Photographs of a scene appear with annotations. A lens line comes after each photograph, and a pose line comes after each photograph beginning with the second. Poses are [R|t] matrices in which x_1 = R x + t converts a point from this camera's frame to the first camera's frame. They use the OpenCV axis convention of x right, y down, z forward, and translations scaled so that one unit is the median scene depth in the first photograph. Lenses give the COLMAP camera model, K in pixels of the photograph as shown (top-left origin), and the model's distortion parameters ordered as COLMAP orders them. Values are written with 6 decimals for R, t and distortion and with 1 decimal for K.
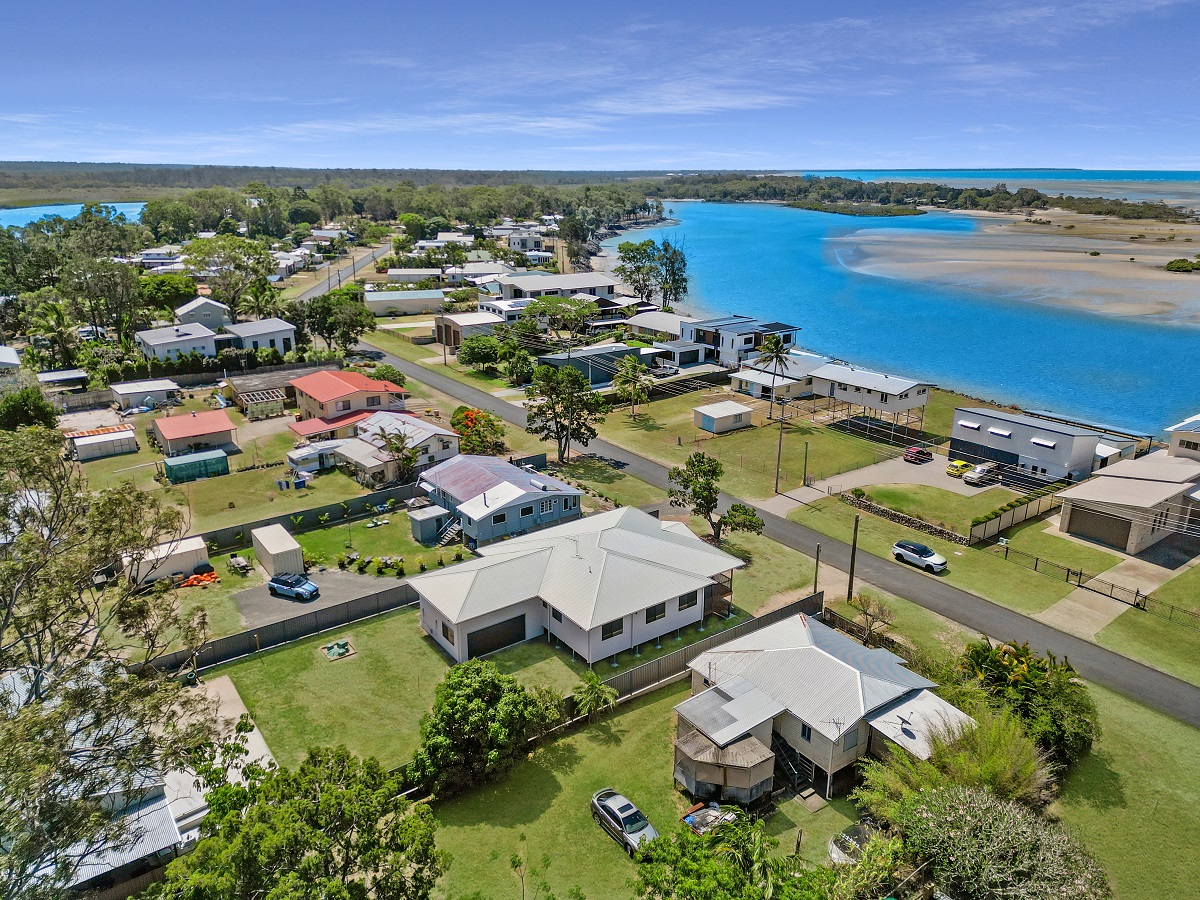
lens RADIAL K [[830.4, 0, 600.0], [0, 830.4, 450.0], [0, 0, 1]] dist [0.067287, -0.079745]
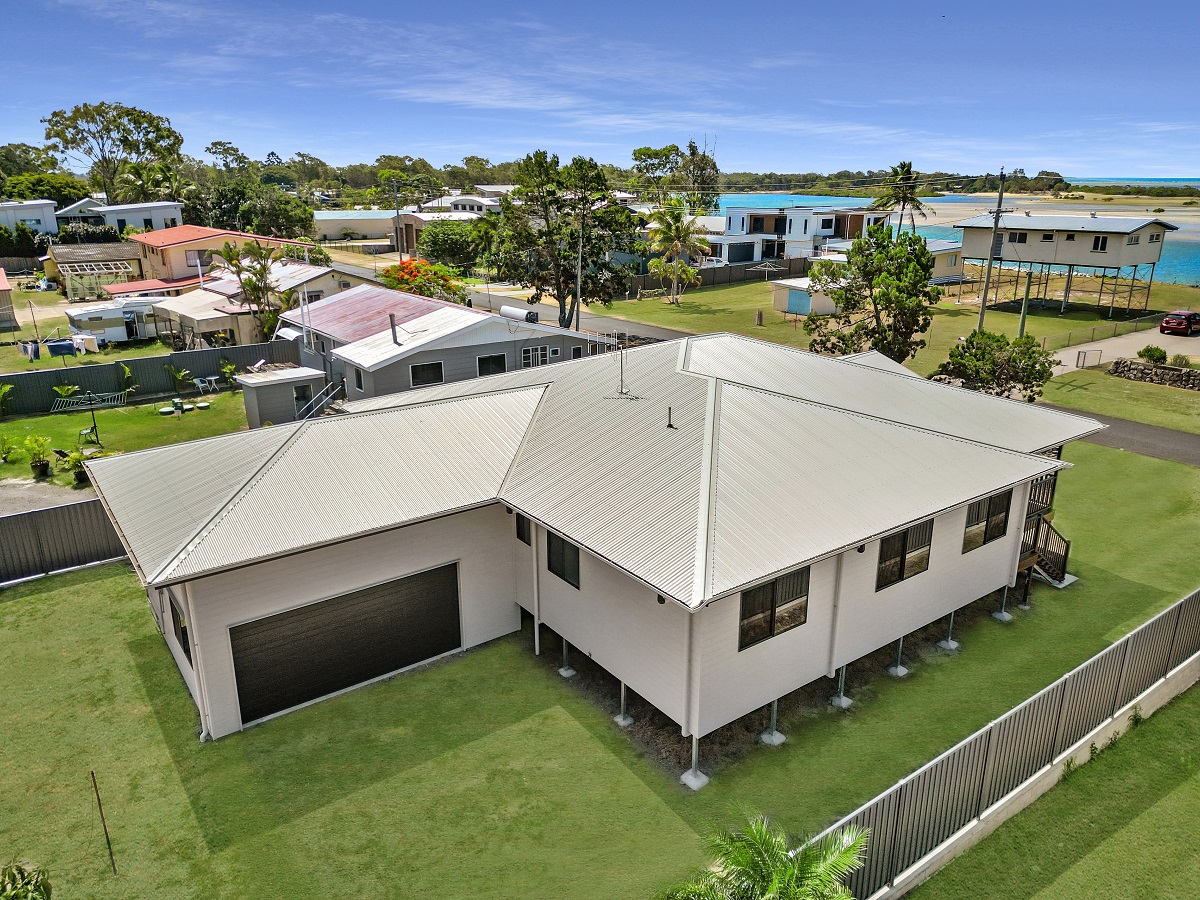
lens RADIAL K [[831.6, 0, 588.7], [0, 831.6, 447.7], [0, 0, 1]] dist [0.003771, -0.000051]
pose [[0.999865, -0.009253, -0.013566, -0.023721], [0.009040, 0.999836, -0.015705, 0.100052], [0.013709, 0.015580, 0.999785, 0.435862]]
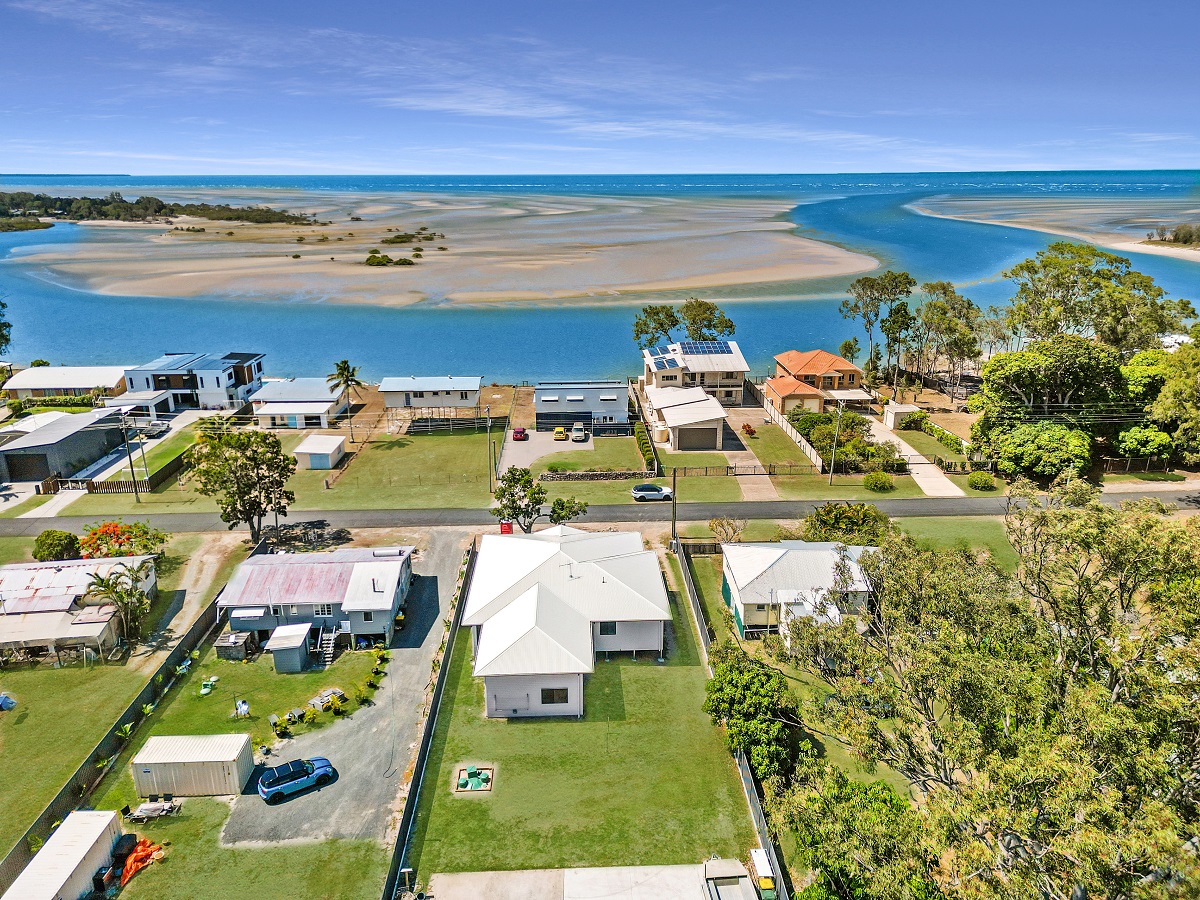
lens RADIAL K [[830.4, 0, 600.0], [0, 830.4, 450.0], [0, 0, 1]] dist [0.067287, -0.079745]
pose [[0.550818, -0.260005, 0.793093, -0.513894], [0.264674, 0.955608, 0.129463, -0.096688], [-0.791547, 0.138601, 0.595183, 0.214417]]
